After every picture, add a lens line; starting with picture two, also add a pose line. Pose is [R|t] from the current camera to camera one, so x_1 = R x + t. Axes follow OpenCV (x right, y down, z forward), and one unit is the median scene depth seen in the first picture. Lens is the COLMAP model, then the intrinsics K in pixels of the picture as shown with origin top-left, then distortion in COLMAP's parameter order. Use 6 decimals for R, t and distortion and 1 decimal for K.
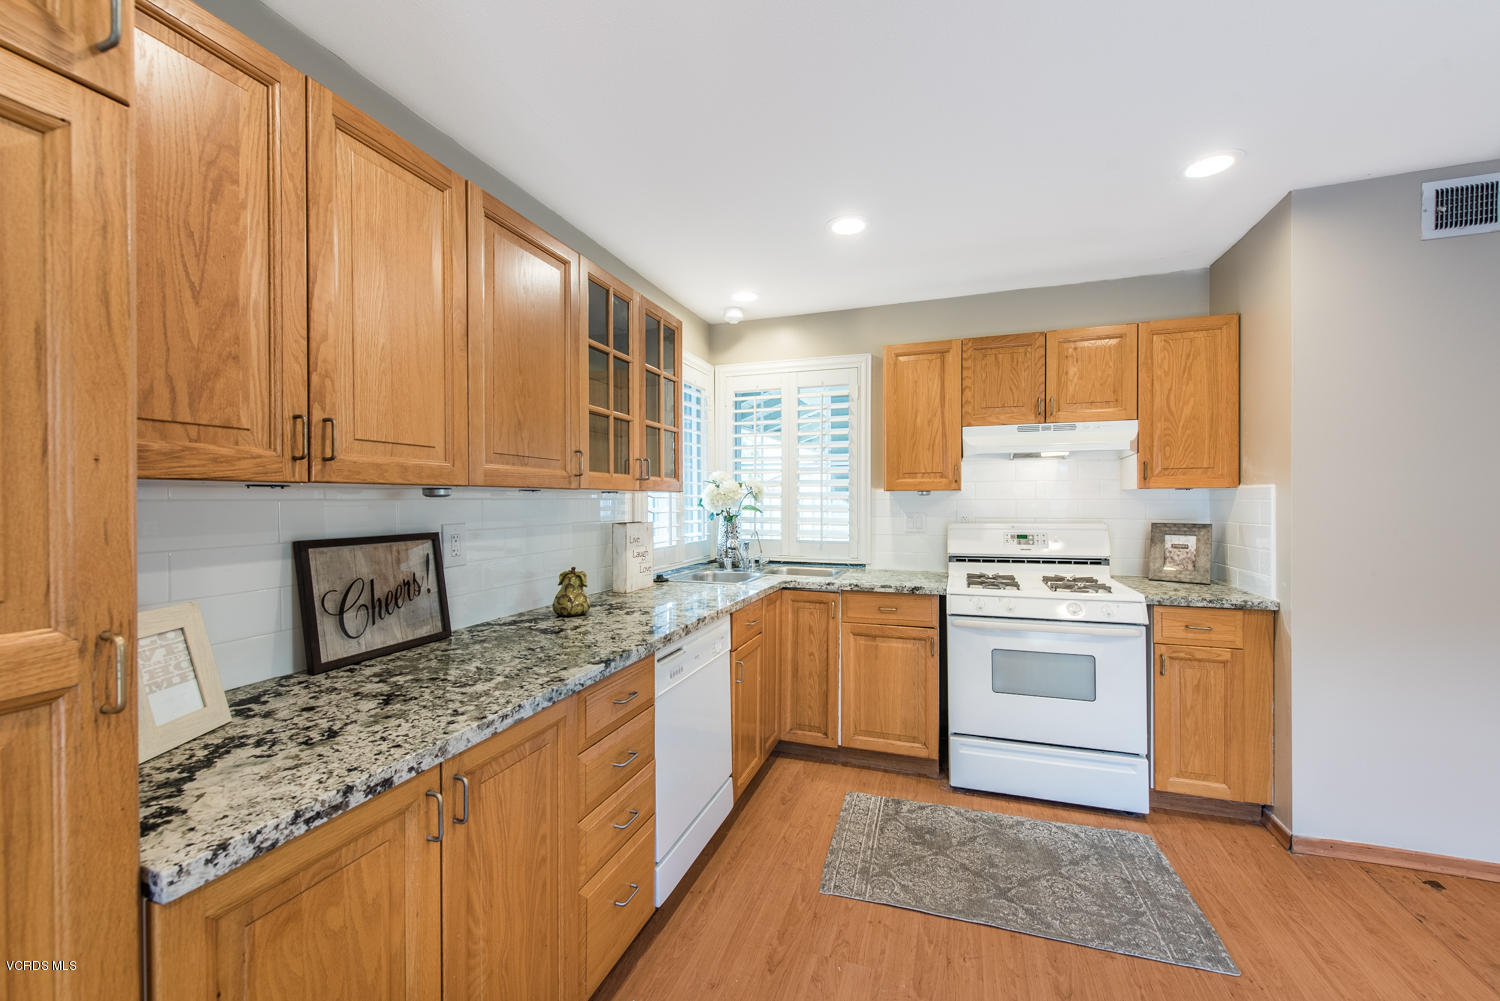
lens RADIAL K [[588.1, 0, 753.7], [0, 588.1, 504.3], [0, 0, 1]] dist [0.009679, -0.003566]
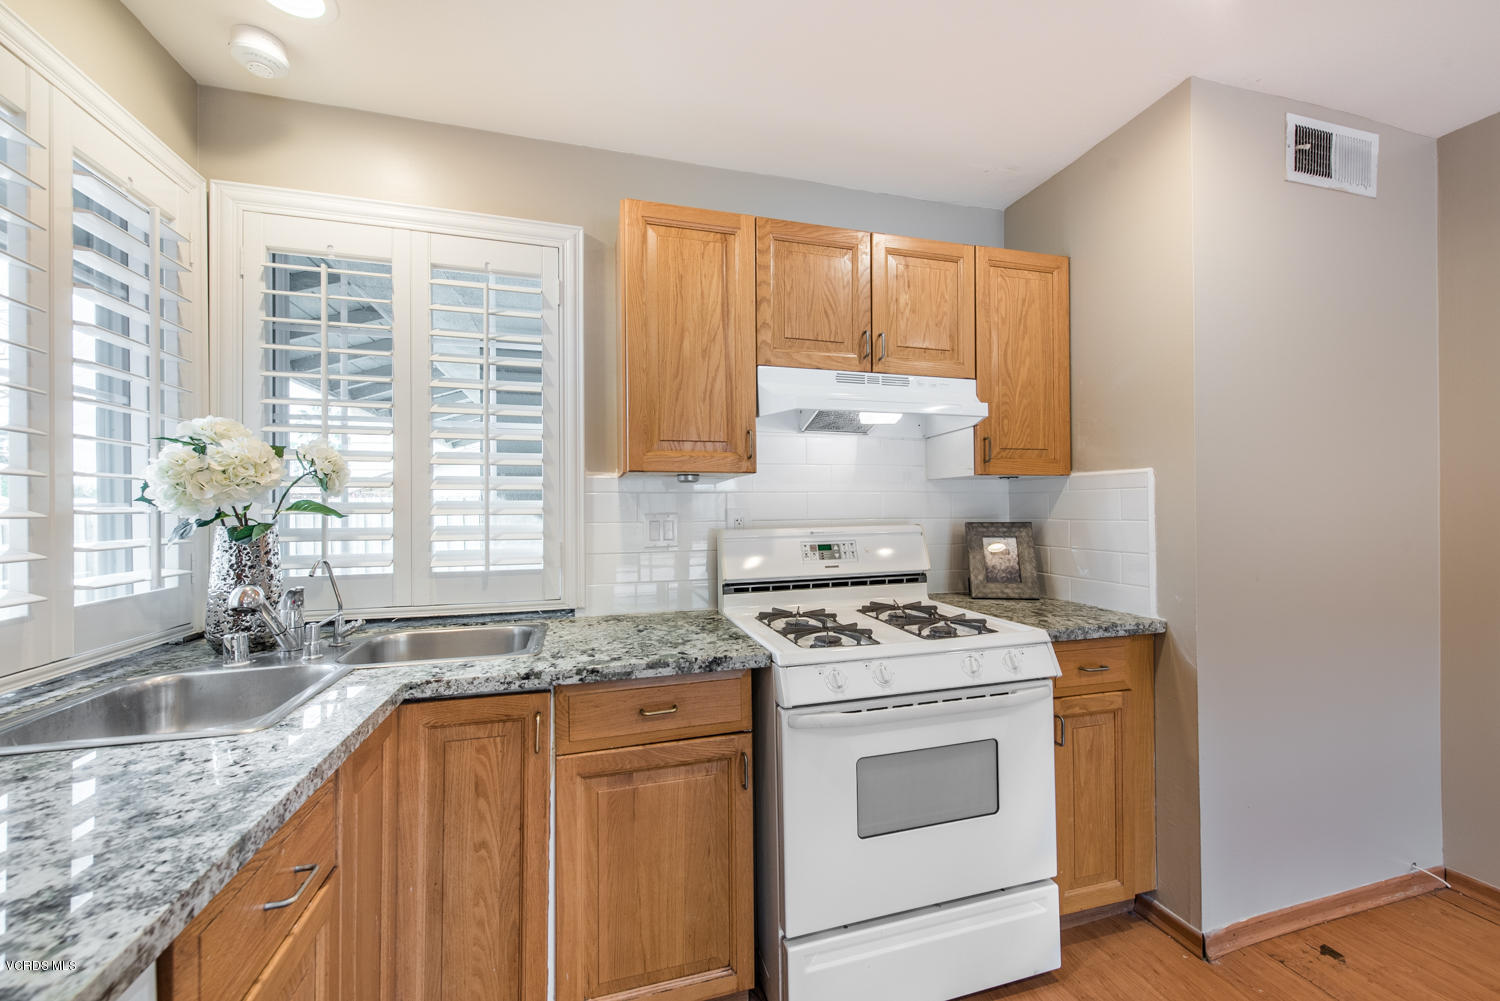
lens RADIAL K [[588.1, 0, 758.5], [0, 588.1, 502.7], [0, 0, 1]] dist [0.009679, -0.003566]
pose [[0.815962, 0.000639, 0.578105, 0.016048], [0.008812, 0.999869, -0.013543, 0.015284], [-0.578039, 0.016145, 0.815850, 0.587189]]
